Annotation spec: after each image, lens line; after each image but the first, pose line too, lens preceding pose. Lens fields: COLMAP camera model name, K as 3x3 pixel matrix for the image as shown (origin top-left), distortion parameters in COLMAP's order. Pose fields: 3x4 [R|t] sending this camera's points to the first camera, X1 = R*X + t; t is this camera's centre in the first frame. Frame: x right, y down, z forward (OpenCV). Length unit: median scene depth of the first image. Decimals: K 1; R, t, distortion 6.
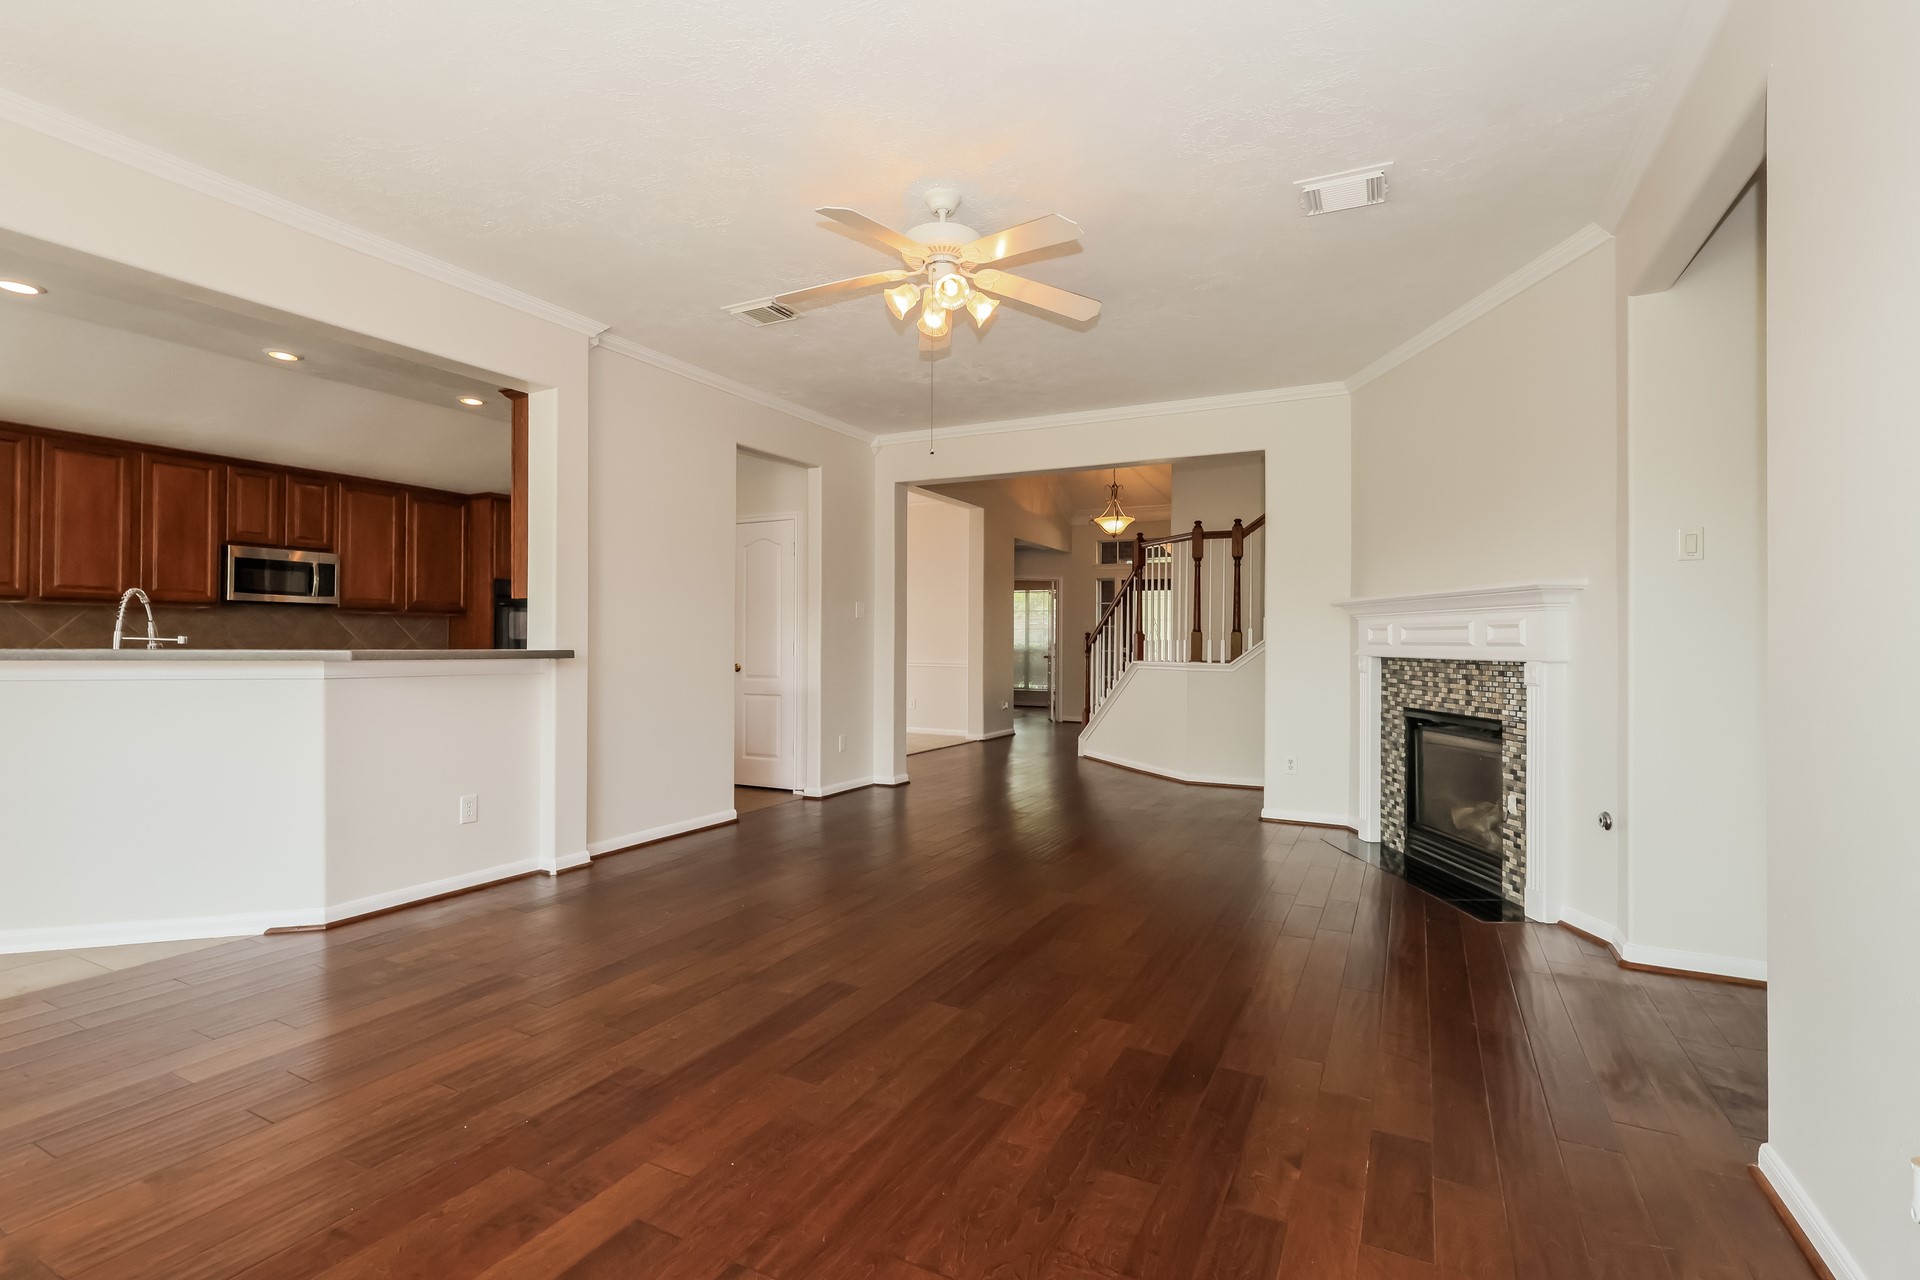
lens RADIAL K [[889.6, 0, 951.8], [0, 889.6, 638.7], [0, 0, 1]] dist [-0.000767, 0.000452]
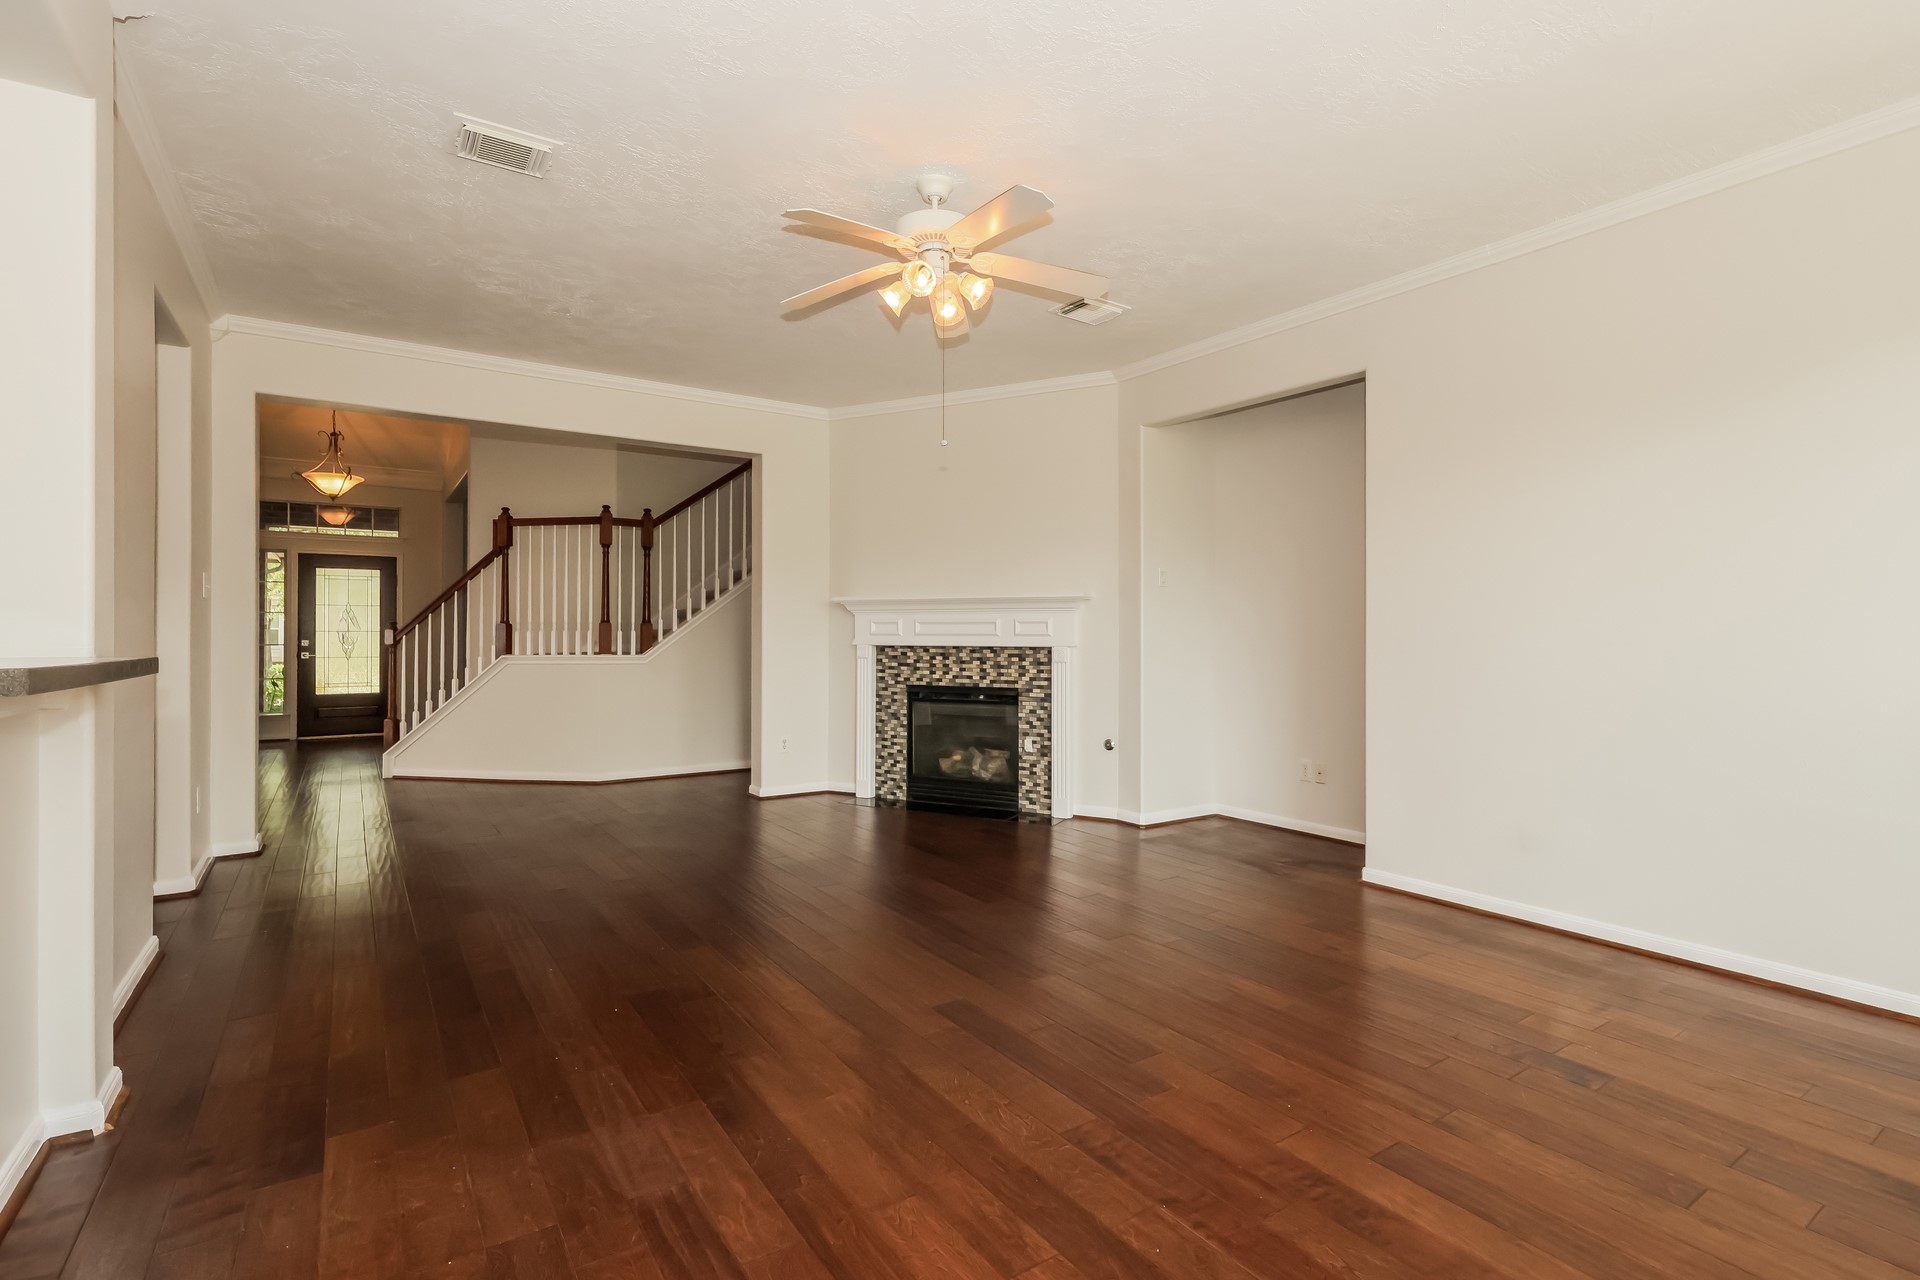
lens RADIAL K [[889.6, 0, 951.8], [0, 889.6, 638.7], [0, 0, 1]] dist [-0.000767, 0.000452]
pose [[0.481128, -0.009301, 0.876601, -0.562657], [-0.001495, 0.999934, 0.011430, -0.003011], [-0.876649, -0.006810, 0.481082, 0.331924]]
